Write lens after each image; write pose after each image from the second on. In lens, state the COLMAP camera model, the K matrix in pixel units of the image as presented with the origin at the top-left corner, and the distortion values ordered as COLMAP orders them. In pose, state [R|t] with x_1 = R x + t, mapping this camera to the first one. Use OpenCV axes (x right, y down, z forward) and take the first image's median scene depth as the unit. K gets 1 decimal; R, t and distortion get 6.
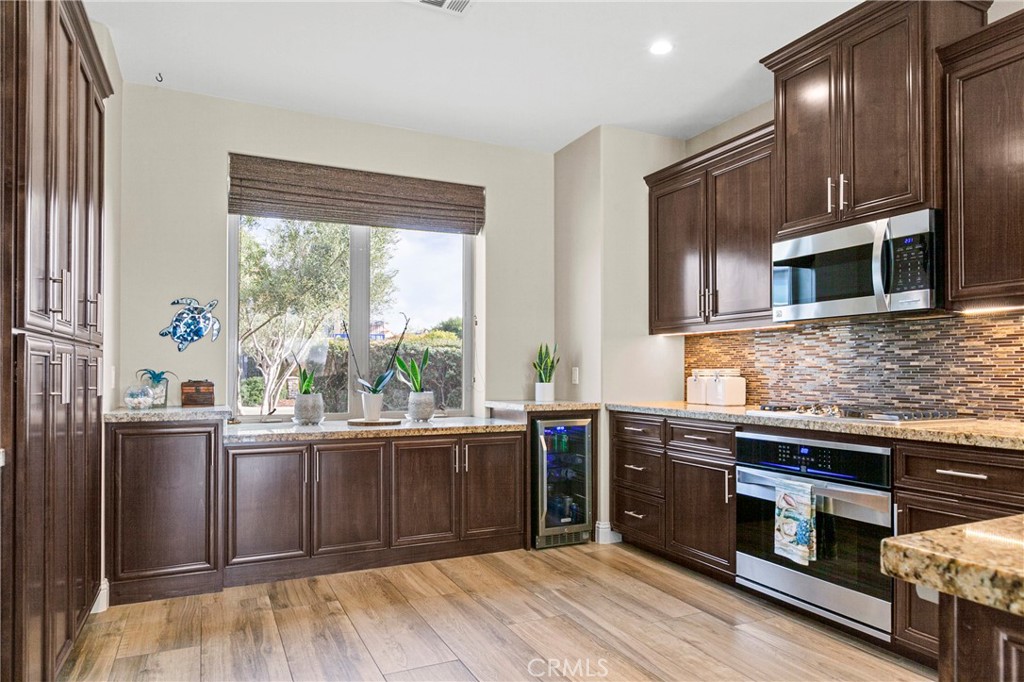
lens RADIAL K [[663.6, 0, 514.1], [0, 663.6, 366.6], [0, 0, 1]] dist [-0.003877, -0.001992]
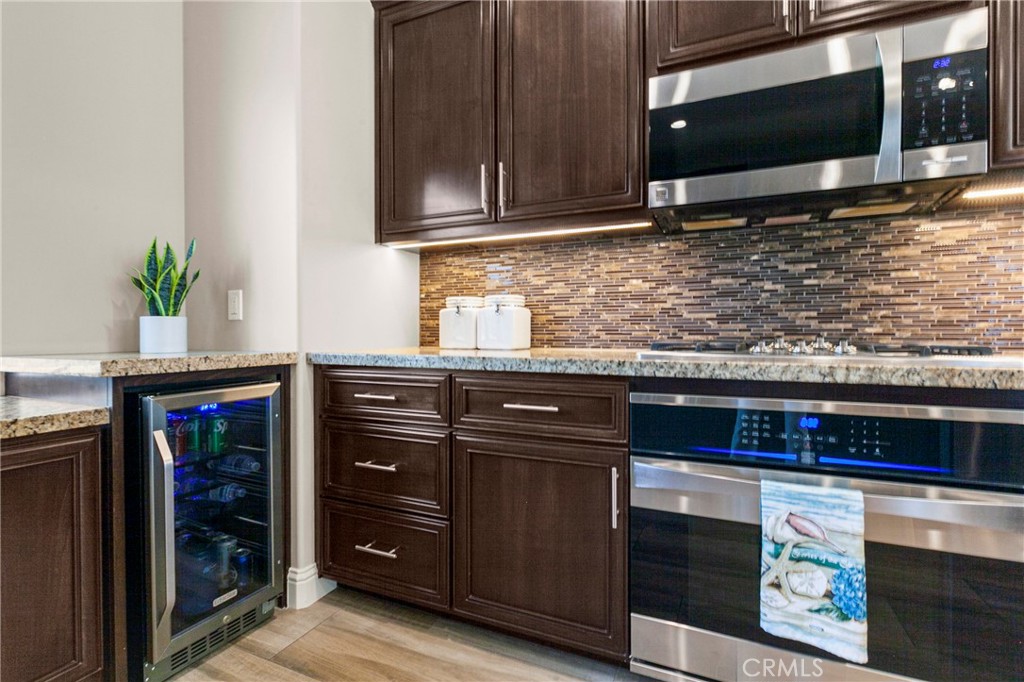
lens RADIAL K [[443.4, 0, 525.2], [0, 443.4, 336.3], [0, 0, 1]] dist [0.000091, 0.000001]
pose [[0.736605, -0.005616, 0.676300, 0.028390], [-0.003615, 0.999919, 0.012240, 0.047670], [-0.676314, -0.011461, 0.736524, 0.785704]]
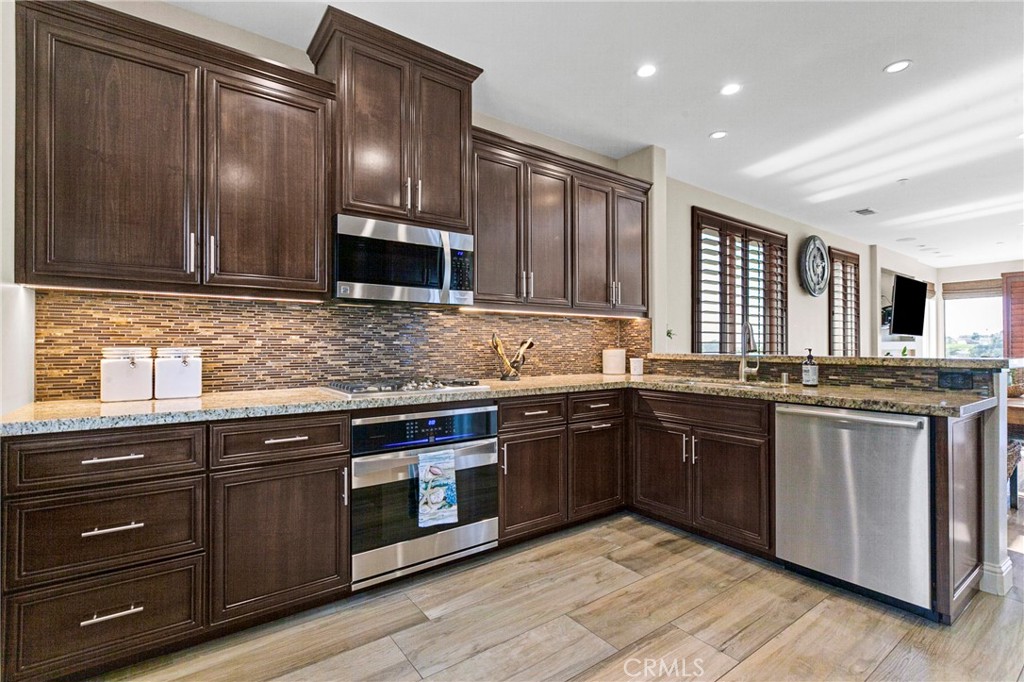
lens RADIAL K [[496.2, 0, 476.2], [0, 496.2, 340.2], [0, 0, 1]] dist [0.002298, 0.000168]
pose [[-0.197315, 0.005085, 0.980327, -0.339216], [-0.009758, 0.999927, -0.007150, -0.003951], [-0.980292, -0.010977, -0.197251, 0.960452]]
